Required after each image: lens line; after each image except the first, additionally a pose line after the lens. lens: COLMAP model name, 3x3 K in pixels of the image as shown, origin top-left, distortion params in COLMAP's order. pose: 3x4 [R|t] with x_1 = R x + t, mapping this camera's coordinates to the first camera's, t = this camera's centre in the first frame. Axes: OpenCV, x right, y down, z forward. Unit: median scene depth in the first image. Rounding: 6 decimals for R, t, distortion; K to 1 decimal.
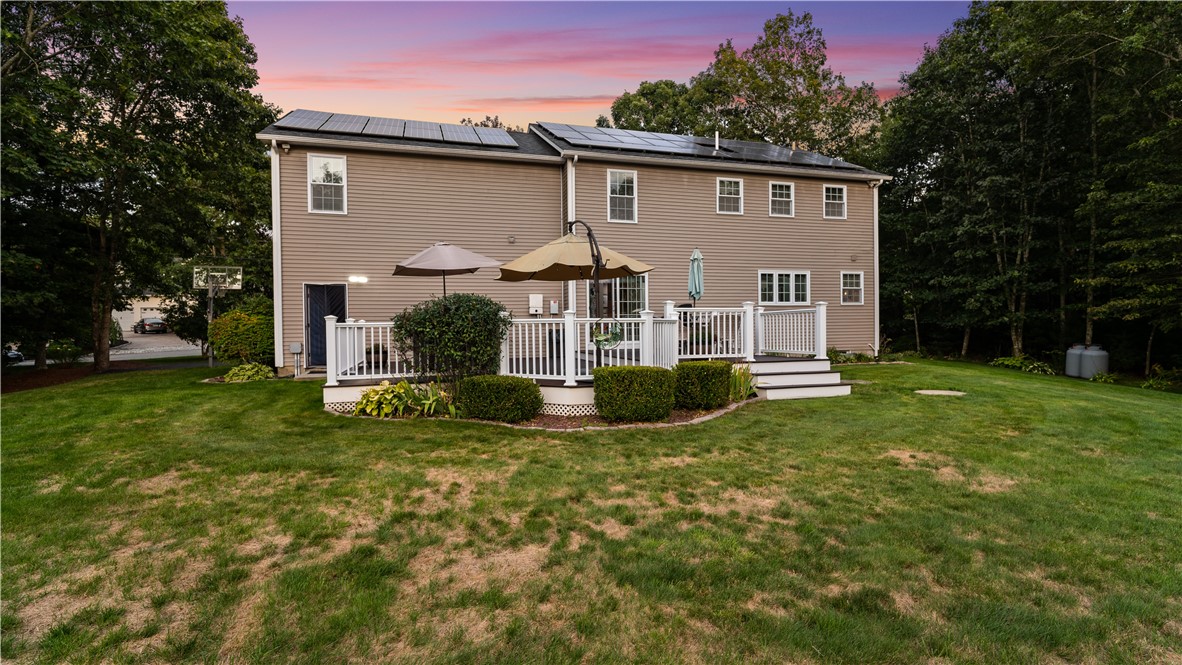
lens RADIAL K [[557.6, 0, 591.0], [0, 557.6, 334.0], [0, 0, 1]] dist [-0.003735, -0.002449]
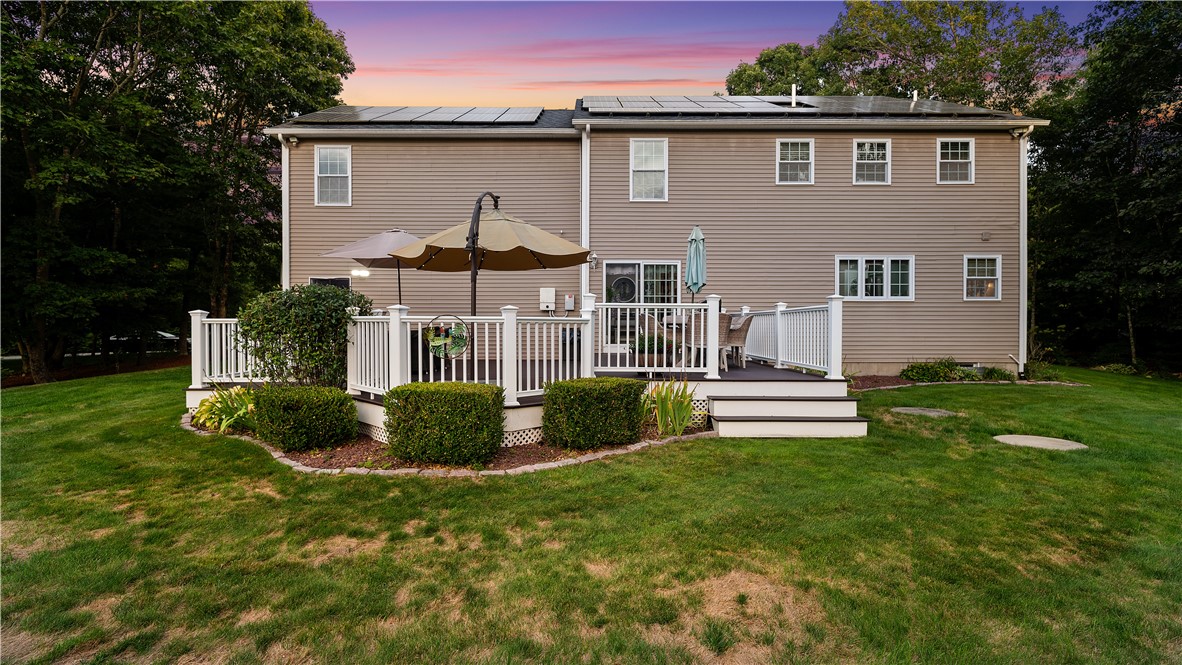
lens RADIAL K [[557.6, 0, 591.3], [0, 557.6, 325.8], [0, 0, 1]] dist [-0.003735, -0.002449]
pose [[0.957112, 0.014456, -0.289358, 0.201421], [-0.016849, 0.999841, -0.005780, -0.006690], [0.289228, 0.010407, 0.957204, 0.164609]]
